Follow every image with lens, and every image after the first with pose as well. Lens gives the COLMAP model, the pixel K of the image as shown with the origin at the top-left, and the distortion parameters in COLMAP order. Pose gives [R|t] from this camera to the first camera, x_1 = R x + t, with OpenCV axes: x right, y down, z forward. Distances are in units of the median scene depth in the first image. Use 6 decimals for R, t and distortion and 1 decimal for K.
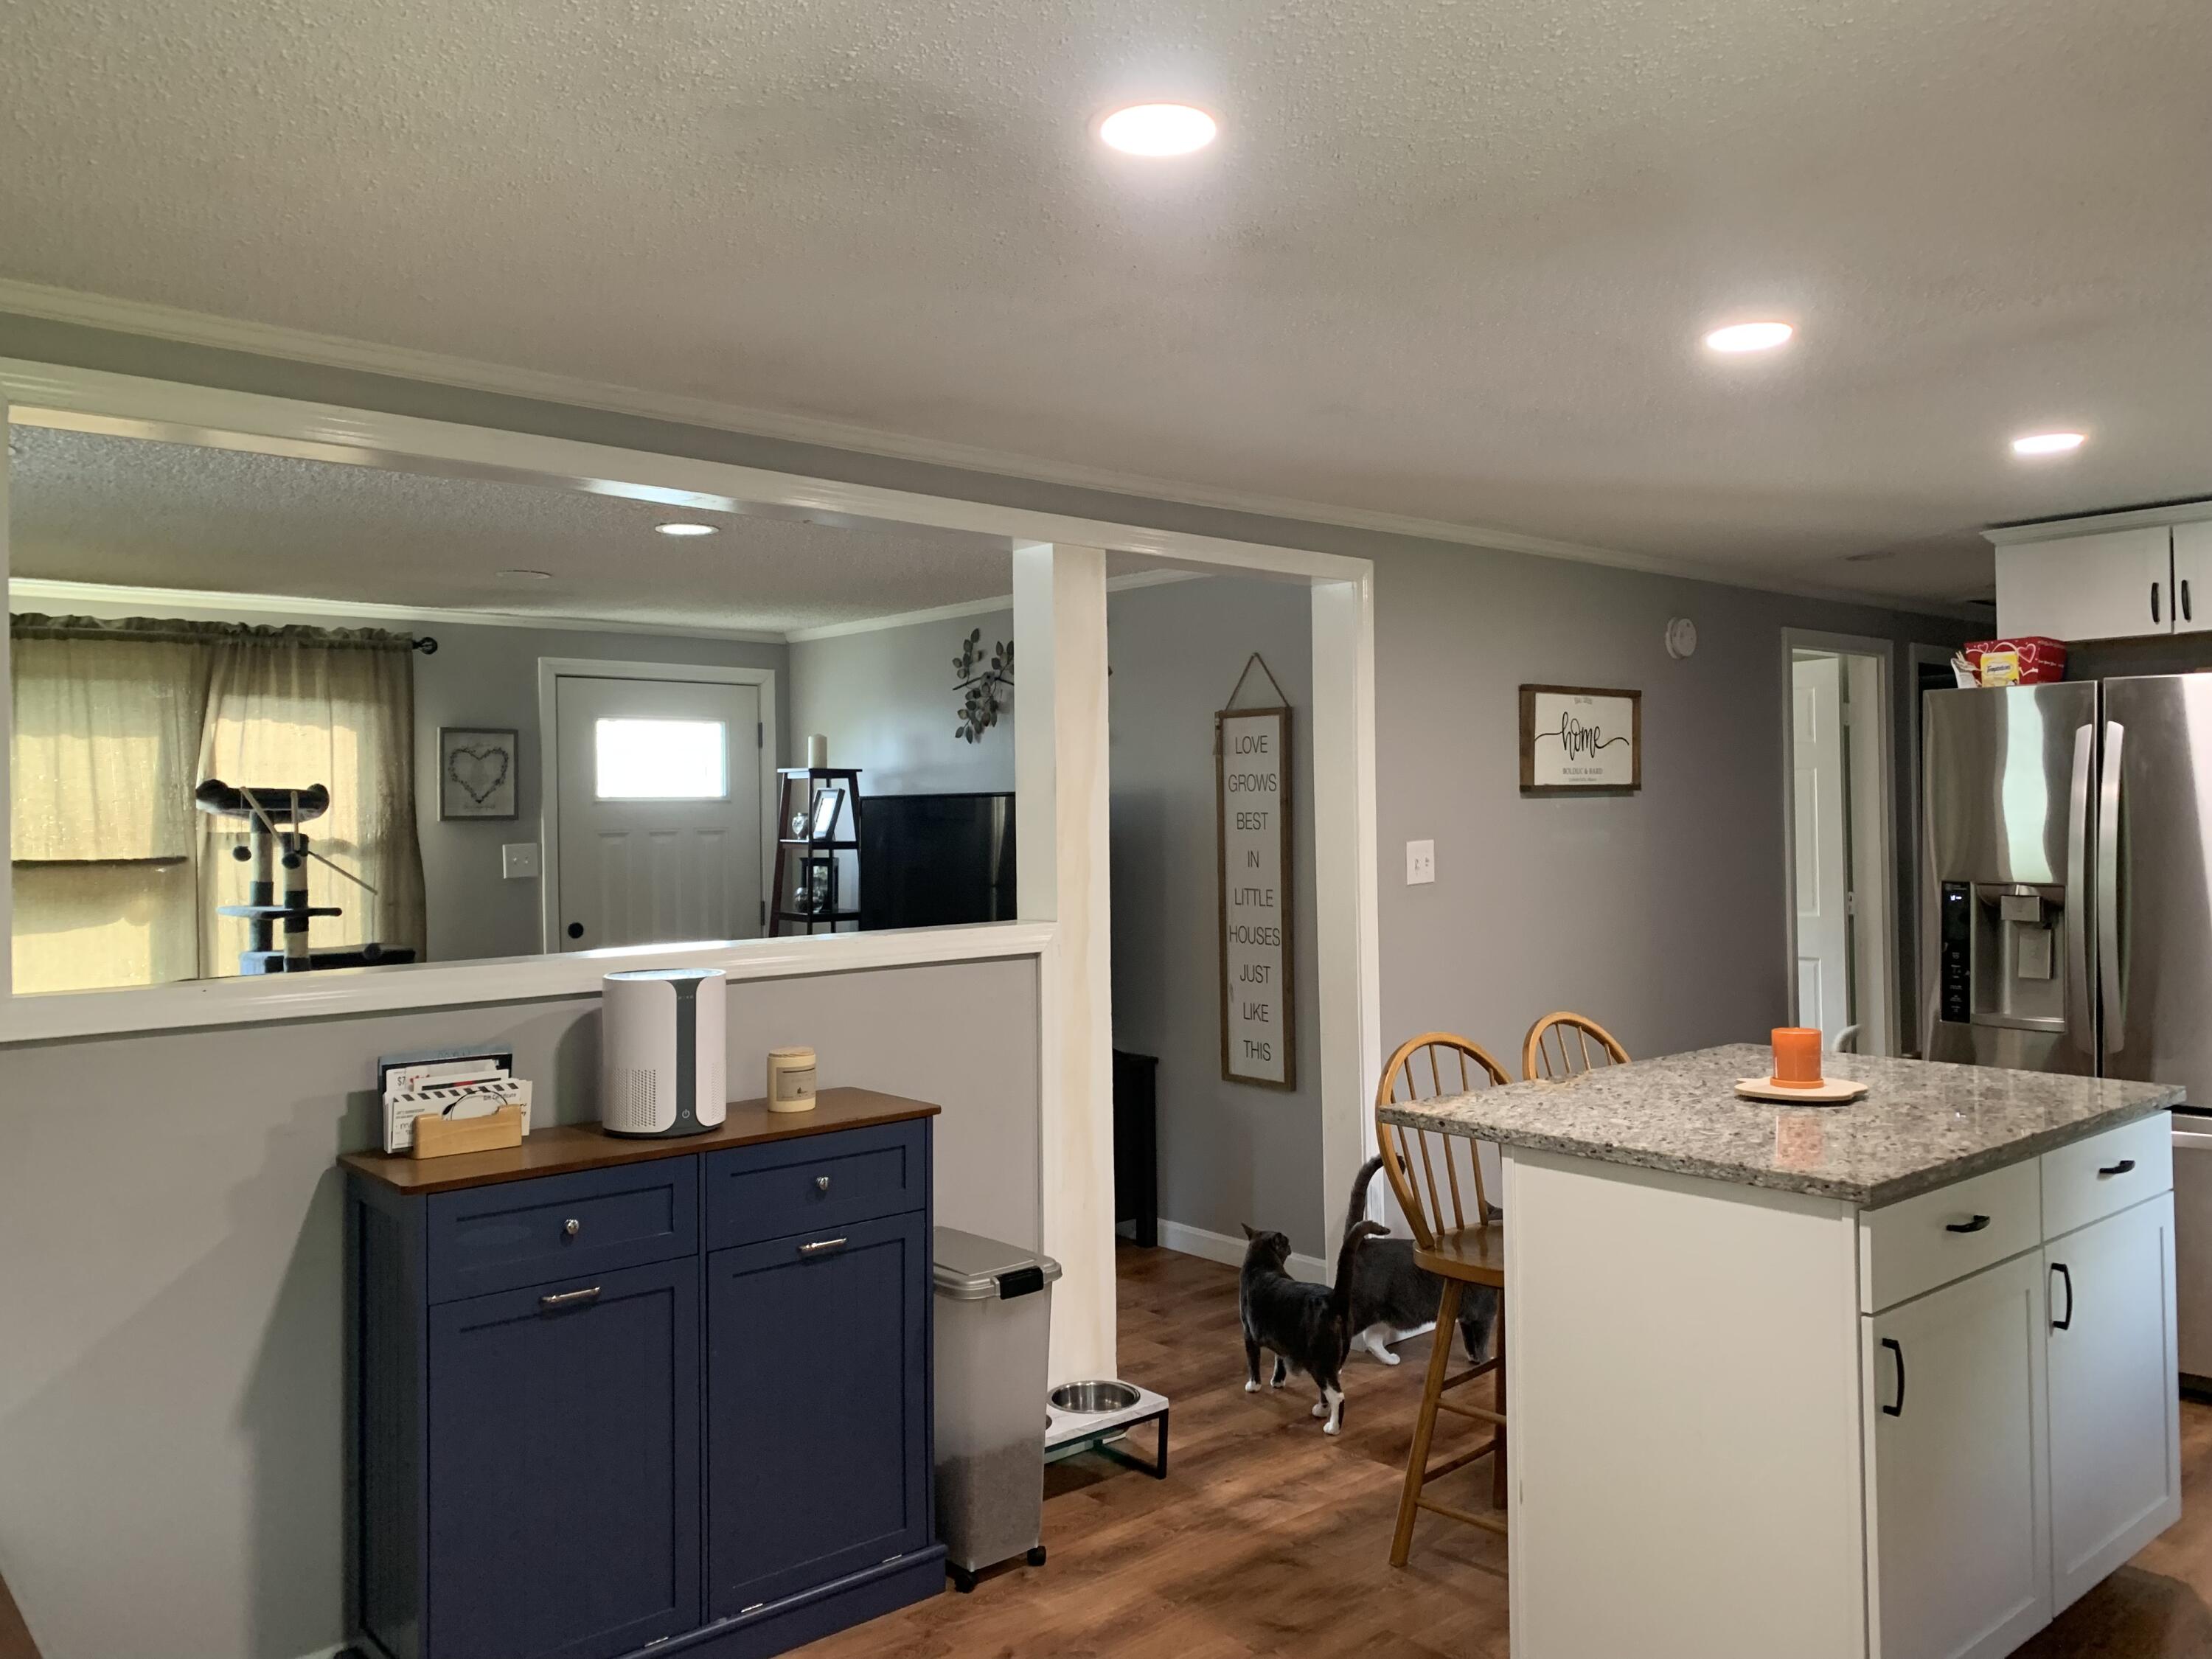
lens RADIAL K [[1694.7, 0, 1095.4], [0, 1694.7, 813.4], [0, 0, 1]] dist [0.055150, -0.055289]
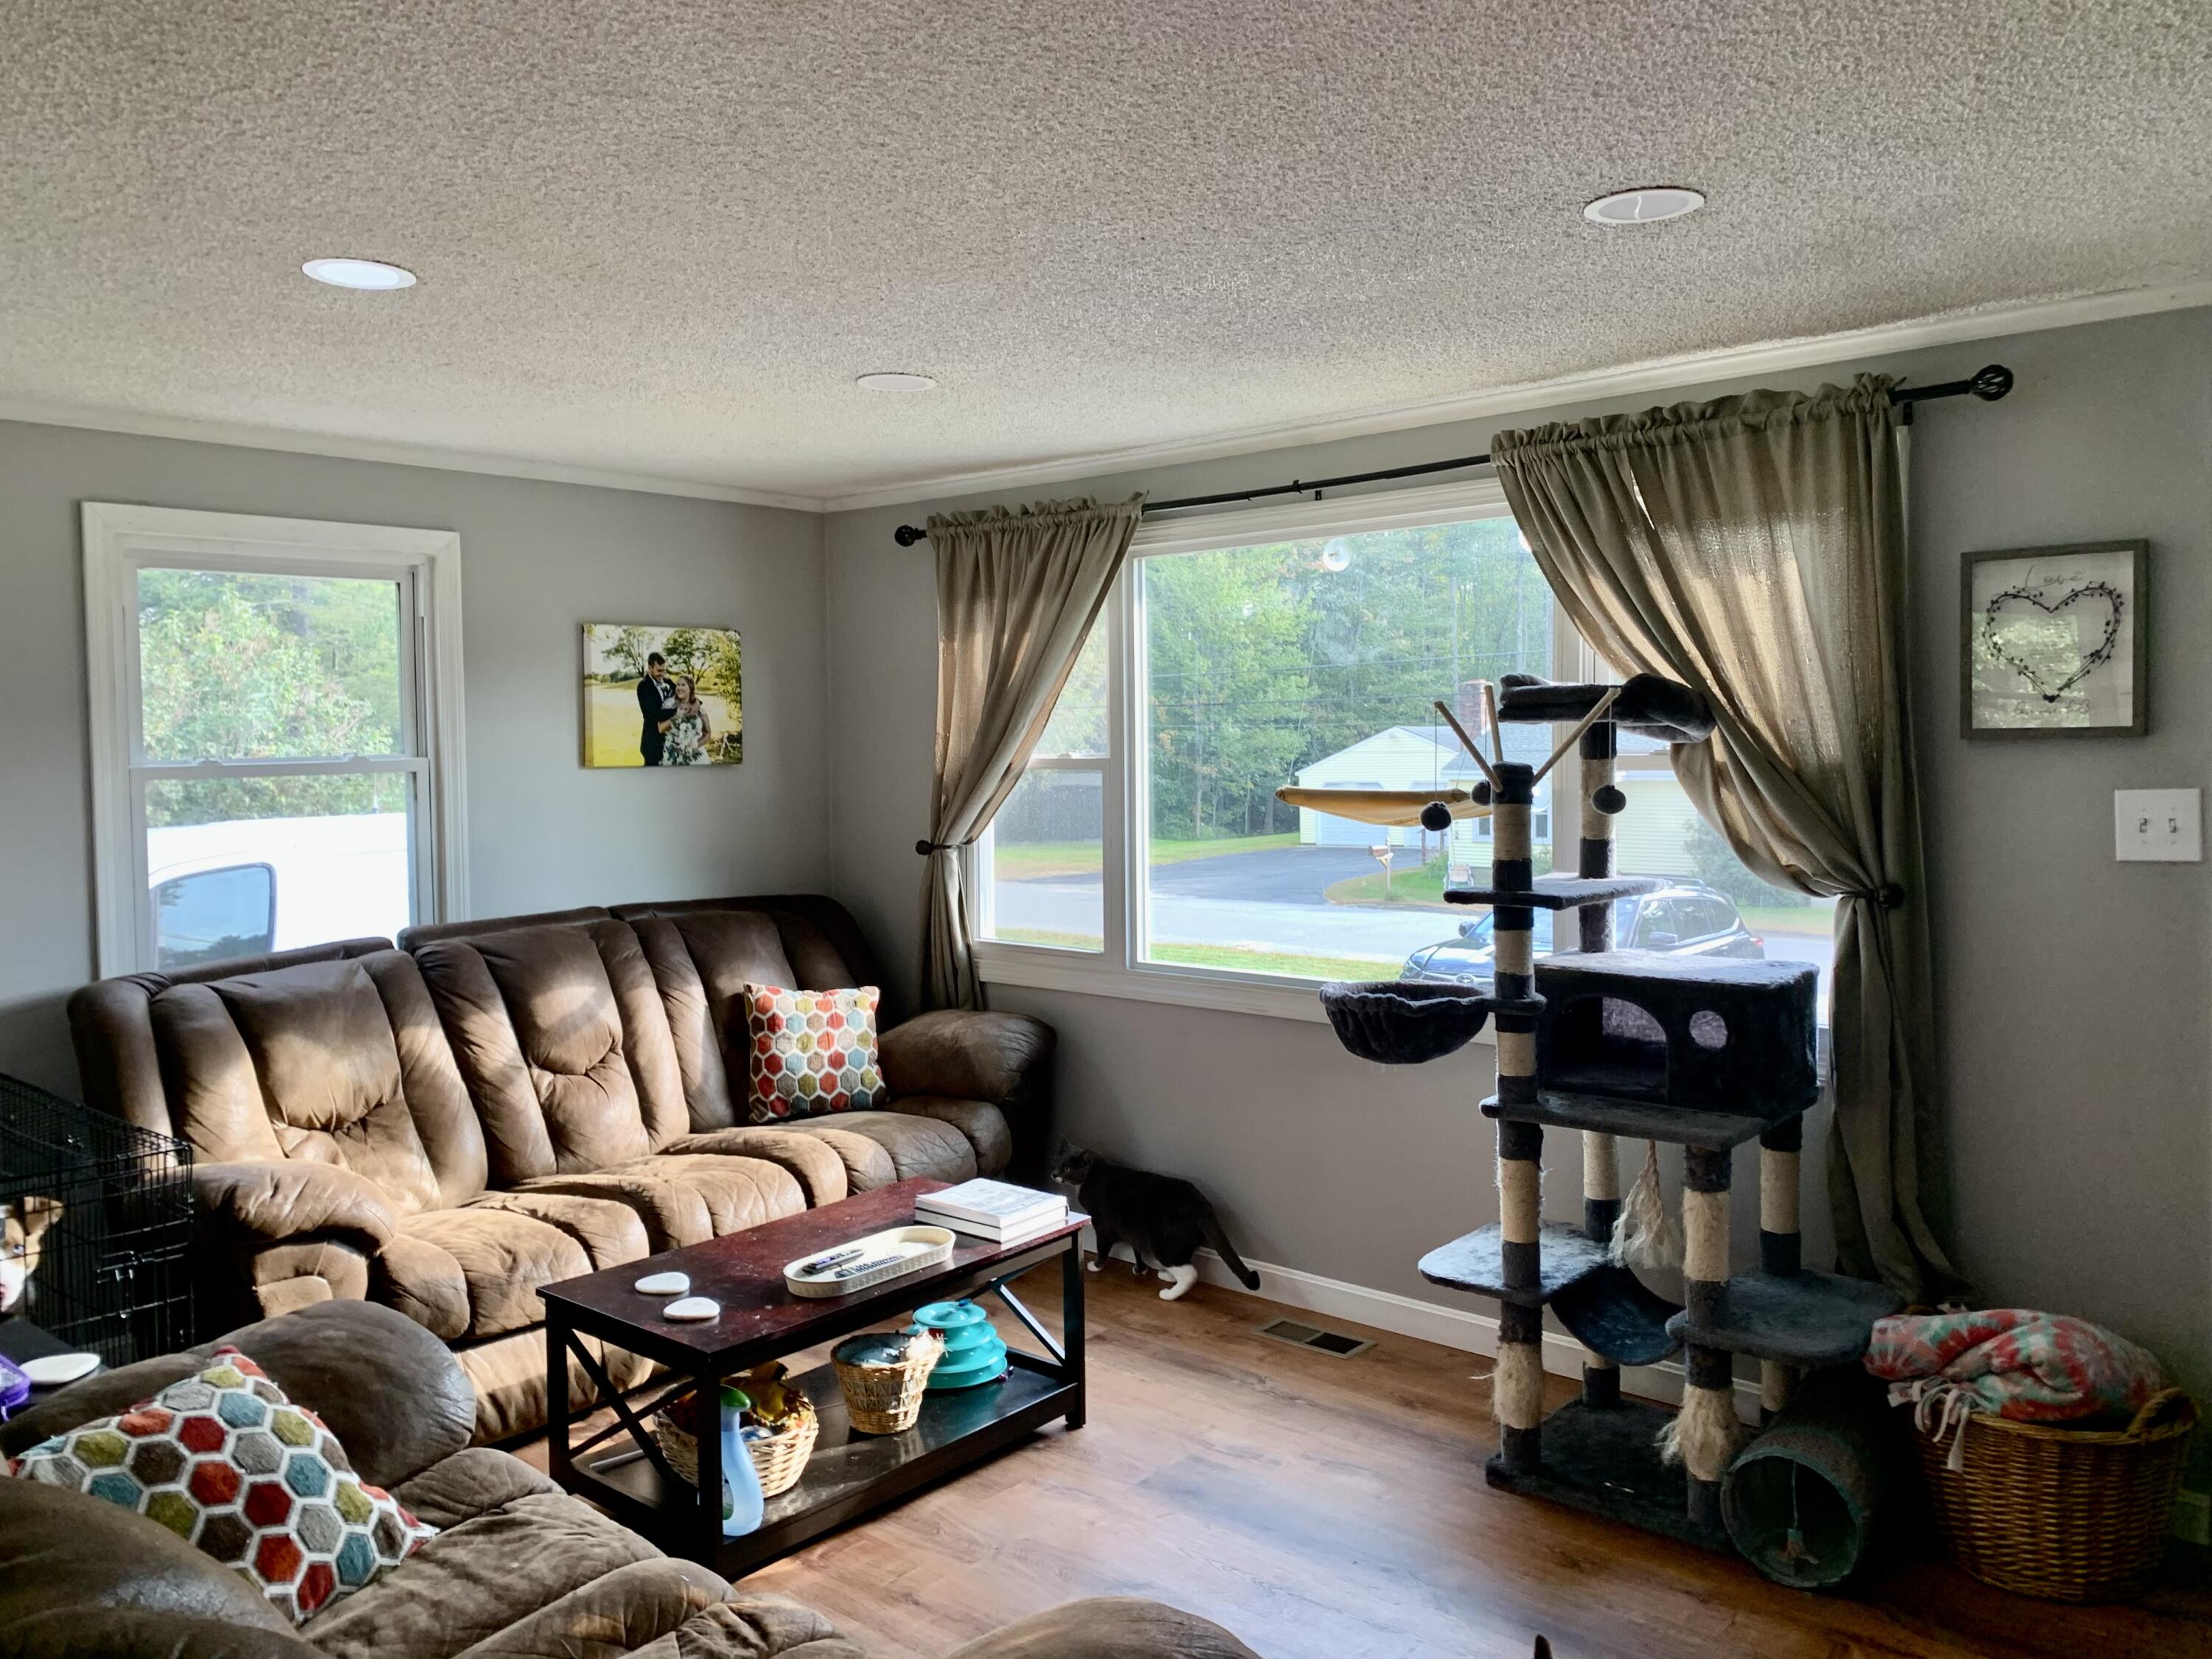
lens RADIAL K [[1696.4, 0, 1100.9], [0, 1696.4, 823.5], [0, 0, 1]] dist [0.054640, -0.059777]
pose [[0.138735, 0.055587, -0.988768, 0.080884], [0.004320, 0.998380, 0.056734, -0.000602], [0.990320, -0.012142, 0.138271, 0.675534]]
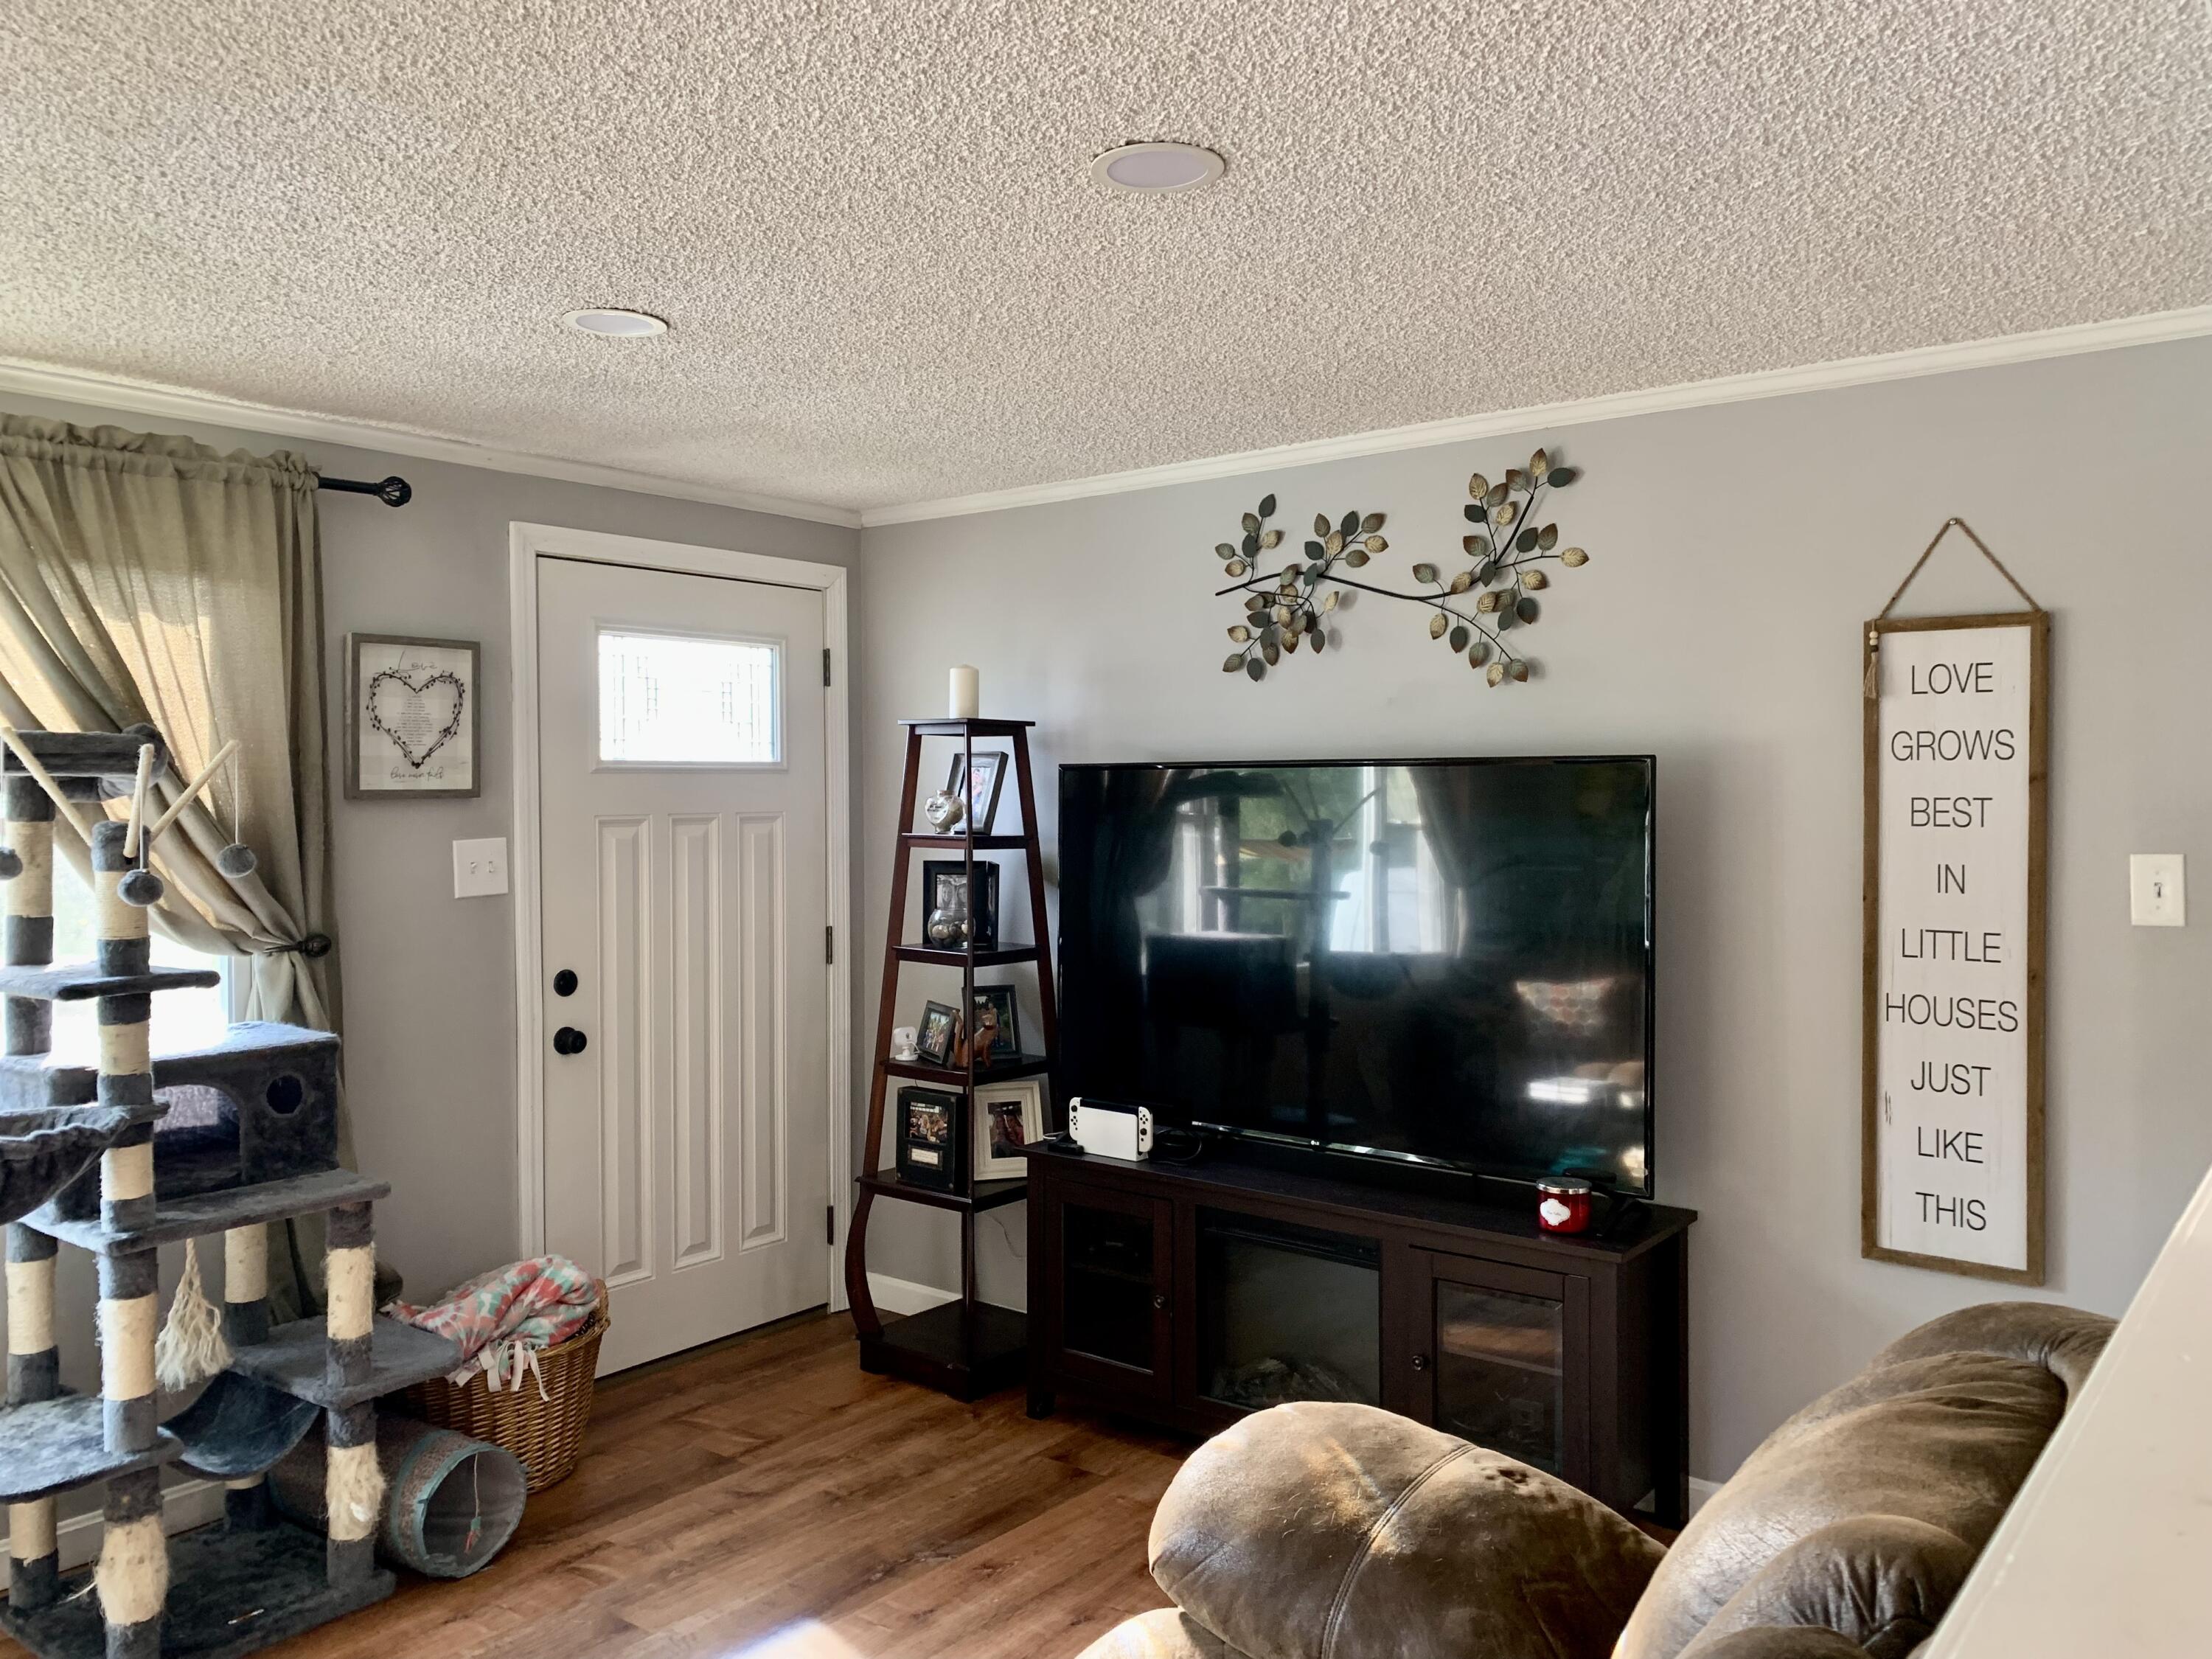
lens RADIAL K [[1696.4, 0, 1095.6], [0, 1696.4, 830.2], [0, 0, 1]] dist [0.054640, -0.059777]
pose [[0.983399, 0.004266, 0.181406, -0.244003], [-0.008278, 0.999737, 0.021367, 0.000565], [-0.181267, -0.022514, 0.983176, 0.400395]]
